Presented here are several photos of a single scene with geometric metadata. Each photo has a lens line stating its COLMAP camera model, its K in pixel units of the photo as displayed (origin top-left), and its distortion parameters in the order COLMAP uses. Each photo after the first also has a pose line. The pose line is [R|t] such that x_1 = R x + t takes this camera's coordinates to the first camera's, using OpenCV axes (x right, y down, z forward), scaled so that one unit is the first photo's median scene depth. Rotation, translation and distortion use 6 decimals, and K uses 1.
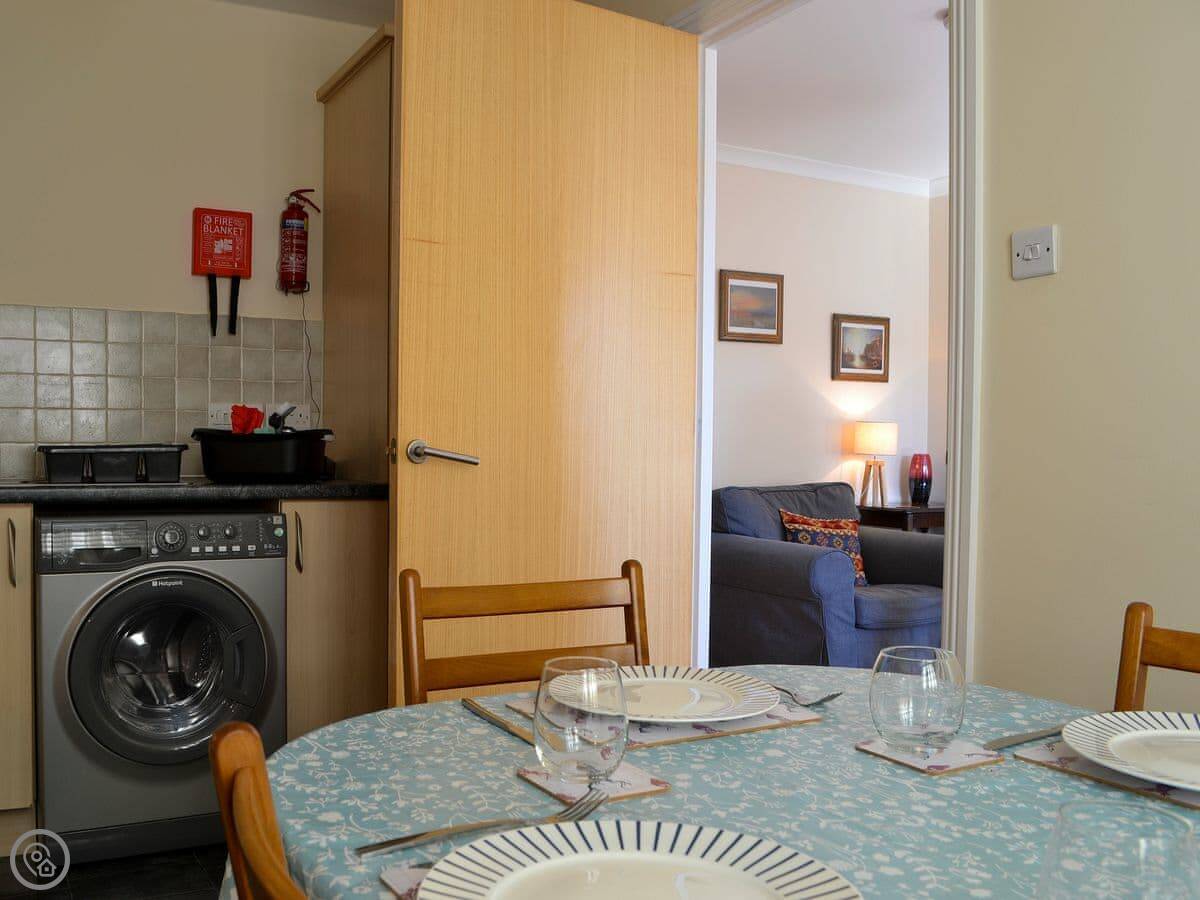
lens RADIAL K [[1089.4, 0, 600.6], [0, 1089.4, 471.4], [0, 0, 1]] dist [-0.115185, 0.014003]
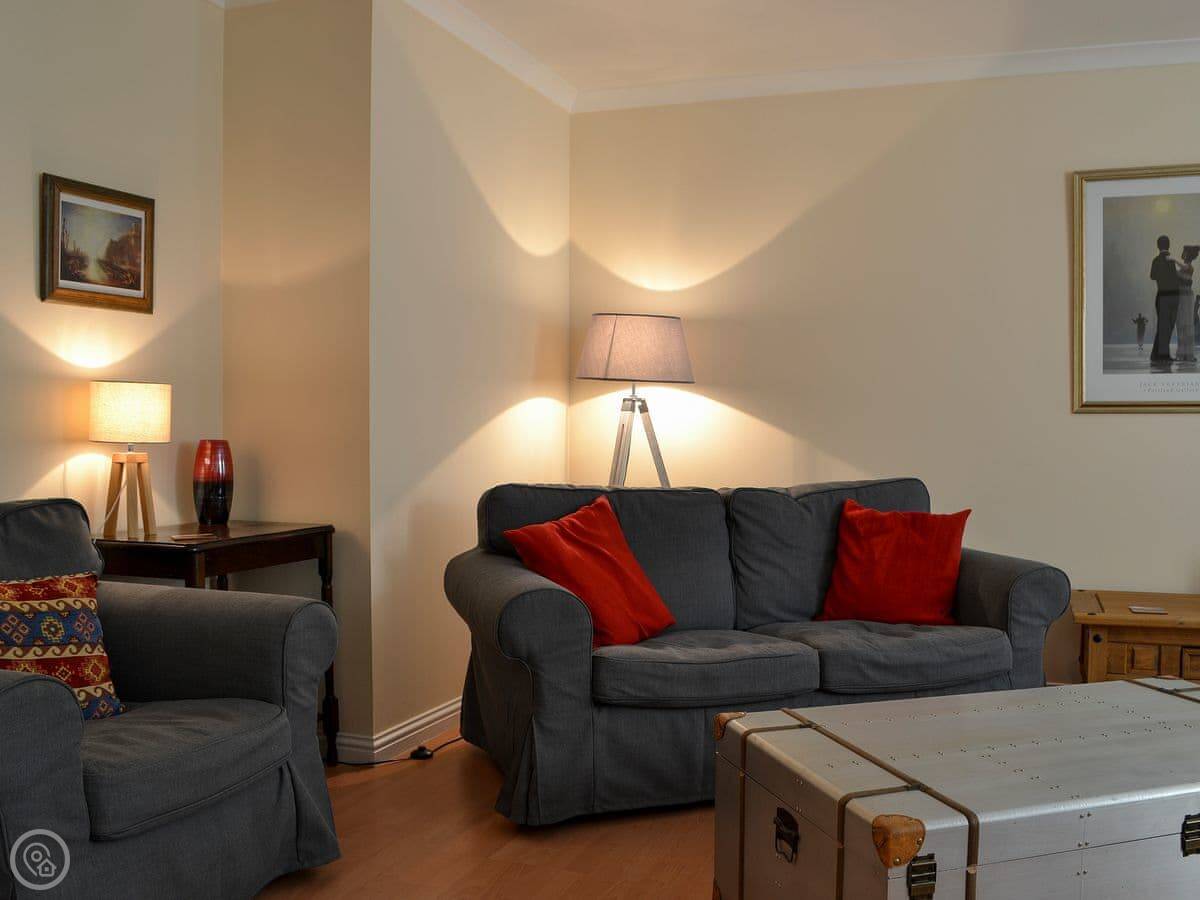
lens RADIAL K [[1089.4, 0, 600.6], [0, 1089.4, 471.4], [0, 0, 1]] dist [-0.115185, 0.014003]
pose [[0.798683, -0.032490, 0.600874, 0.122217], [0.022434, 0.999455, 0.024221, -0.008838], [-0.601334, -0.005865, 0.798976, 0.435443]]
